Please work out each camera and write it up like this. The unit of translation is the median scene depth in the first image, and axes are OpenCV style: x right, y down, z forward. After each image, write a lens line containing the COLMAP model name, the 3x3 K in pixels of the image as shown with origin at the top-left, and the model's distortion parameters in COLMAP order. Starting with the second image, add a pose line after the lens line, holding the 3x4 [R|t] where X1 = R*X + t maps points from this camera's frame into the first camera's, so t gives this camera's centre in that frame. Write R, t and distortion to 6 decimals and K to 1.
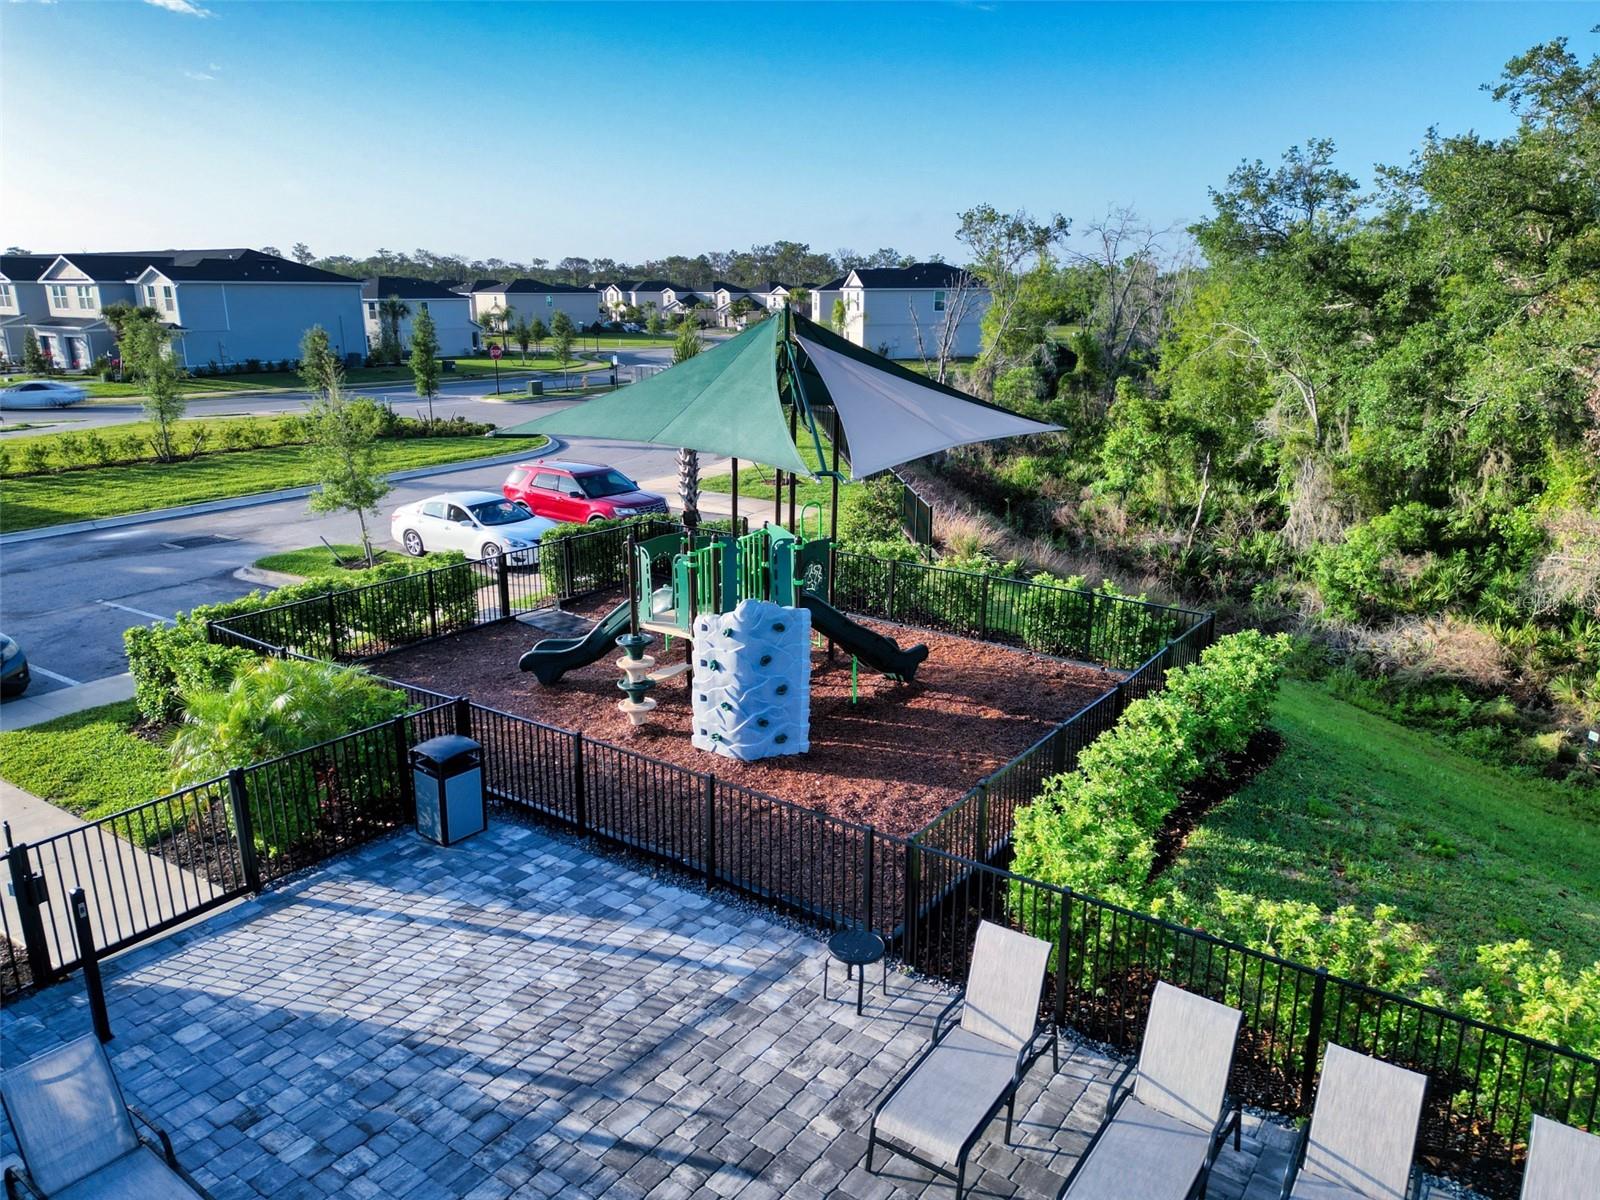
lens RADIAL K [[1111.7, 0, 798.6], [0, 1111.7, 596.4], [0, 0, 1]] dist [0.079098, -0.074053]
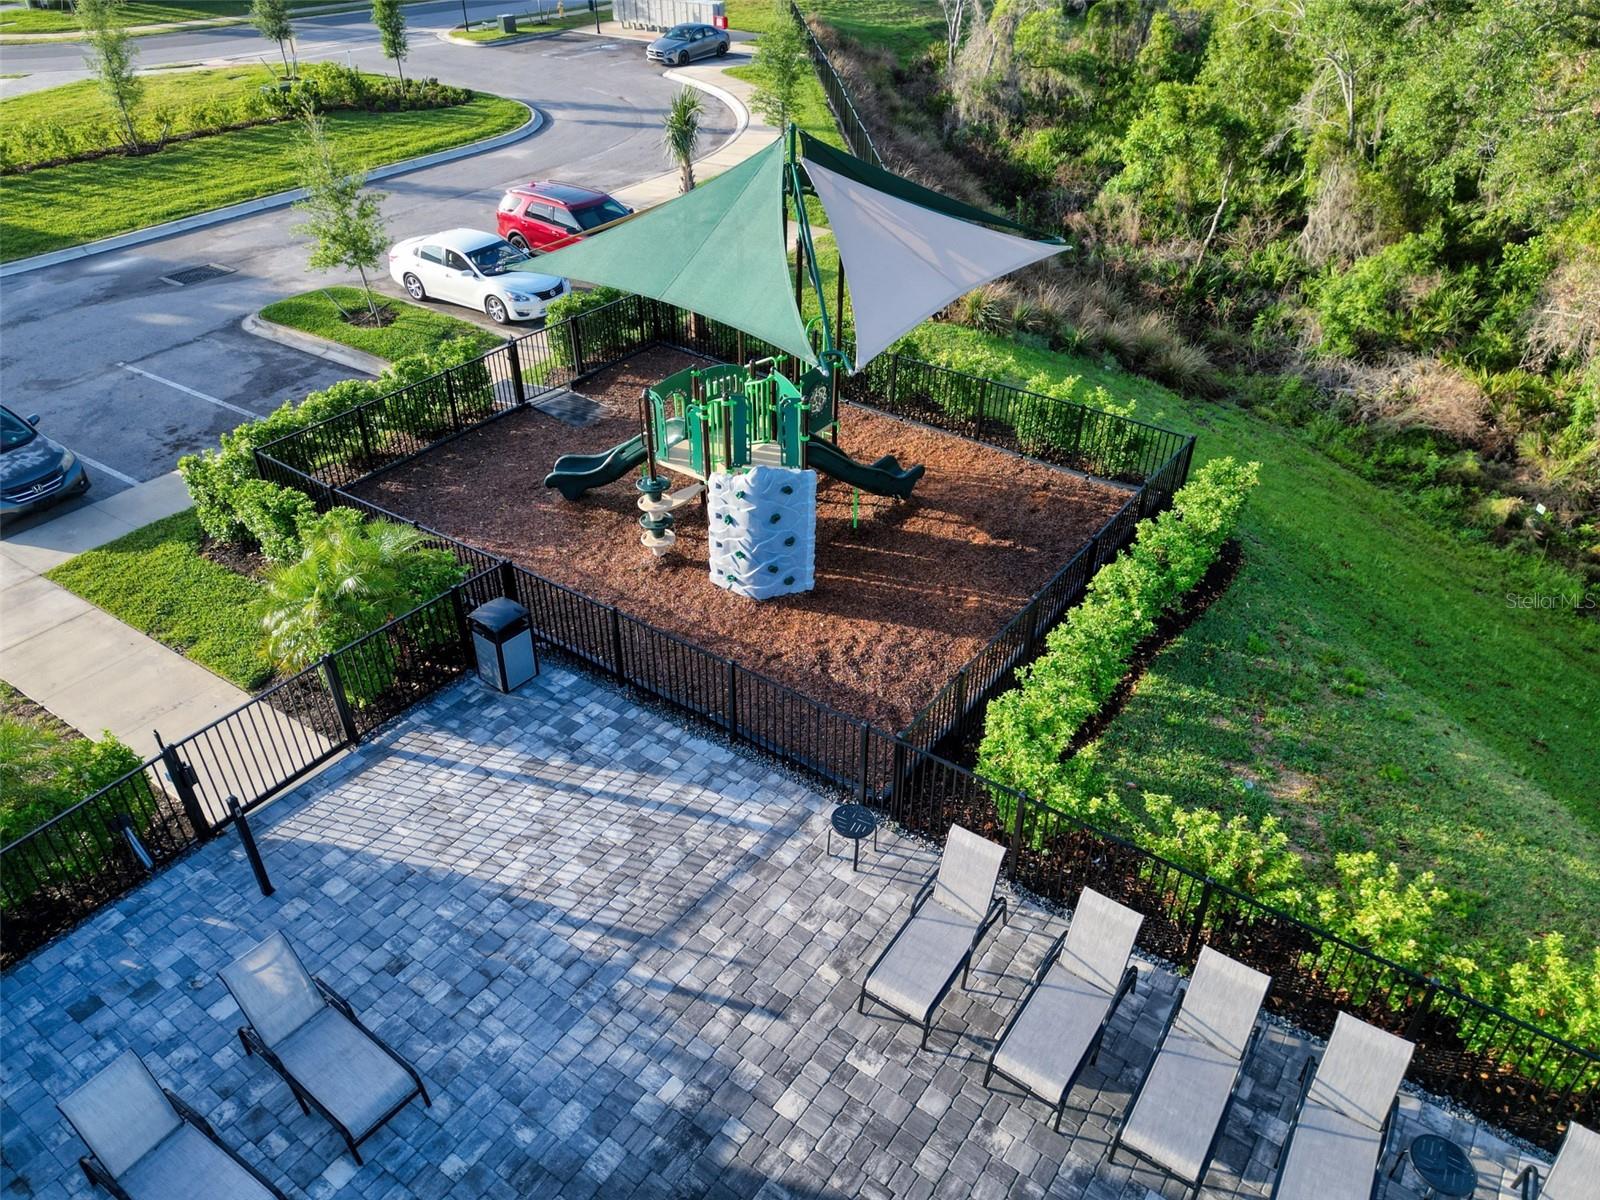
lens RADIAL K [[1111.7, 0, 798.6], [0, 1111.7, 596.4], [0, 0, 1]] dist [0.079098, -0.074053]
pose [[1.000000, -0.000902, 0.000406, -0.006787], [0.000720, 0.945143, 0.326657, -0.220830], [-0.000678, -0.326656, 0.945143, -0.064891]]
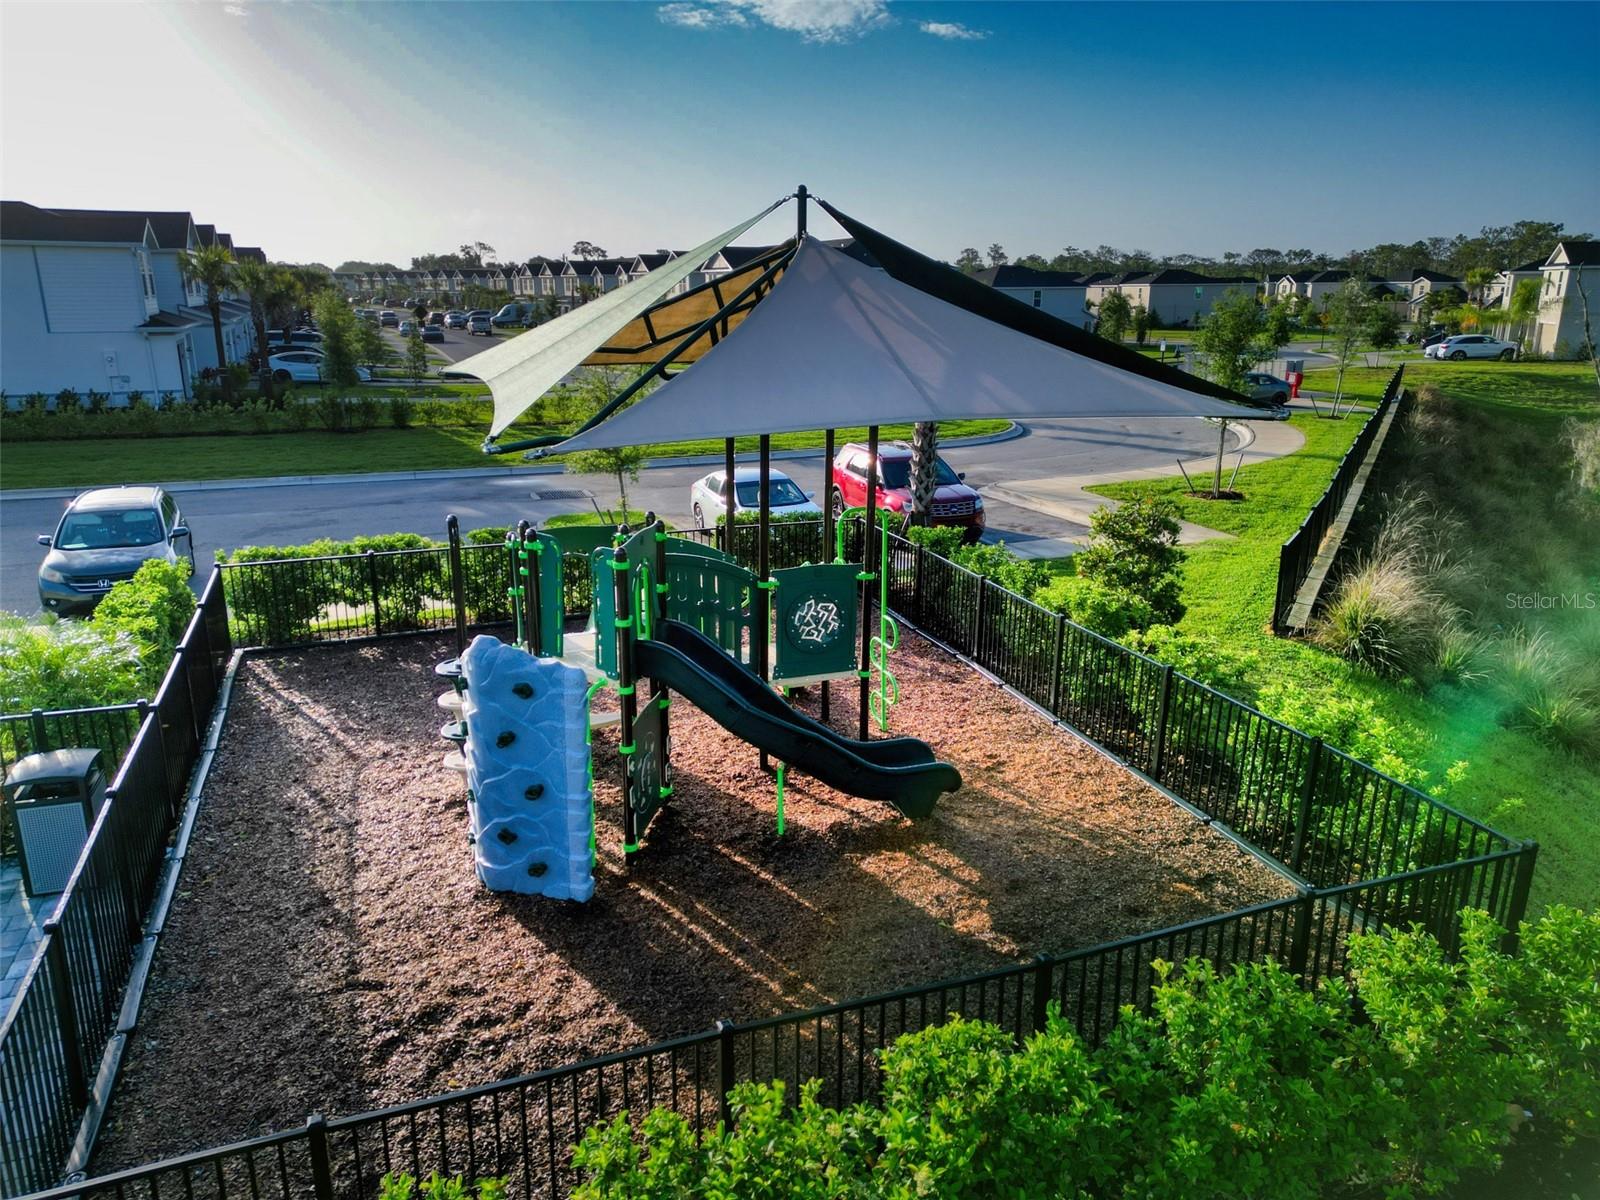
lens RADIAL K [[1111.7, 0, 798.6], [0, 1111.7, 596.4], [0, 0, 1]] dist [0.079098, -0.074053]
pose [[0.837251, 0.147764, -0.526475, 0.407987], [-0.146953, 0.988180, 0.043650, -0.069574], [0.526702, 0.040822, 0.849069, 0.535153]]
